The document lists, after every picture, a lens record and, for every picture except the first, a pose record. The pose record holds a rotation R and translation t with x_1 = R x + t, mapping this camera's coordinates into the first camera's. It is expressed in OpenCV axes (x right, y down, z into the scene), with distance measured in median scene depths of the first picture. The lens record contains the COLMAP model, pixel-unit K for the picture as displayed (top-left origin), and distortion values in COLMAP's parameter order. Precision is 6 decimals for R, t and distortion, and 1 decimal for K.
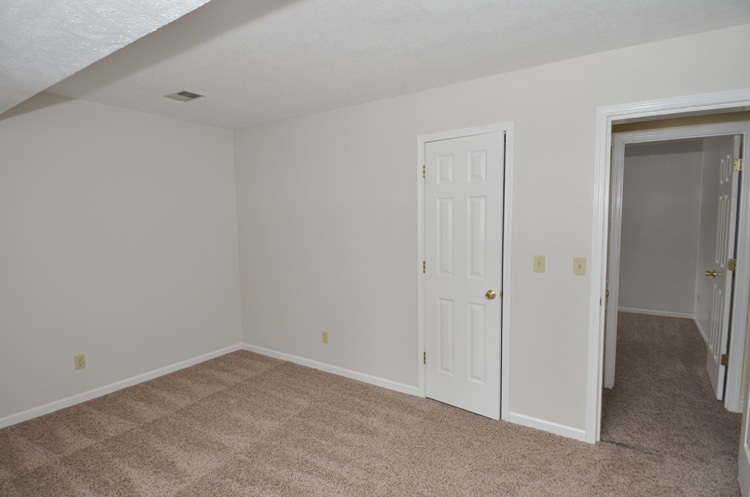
lens RADIAL K [[395.8, 0, 374.4], [0, 395.8, 253.5], [0, 0, 1]] dist [0.047392, -0.043412]
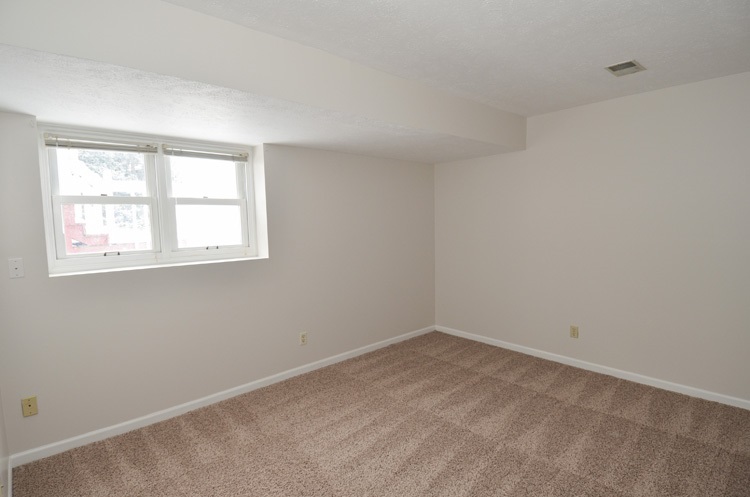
lens RADIAL K [[395.8, 0, 374.4], [0, 395.8, 253.5], [0, 0, 1]] dist [0.047392, -0.043412]
pose [[-0.260180, 0.100800, -0.960284, 0.559491], [-0.061236, 0.990811, 0.120595, -0.068671], [0.963616, 0.090181, -0.251617, 0.750538]]
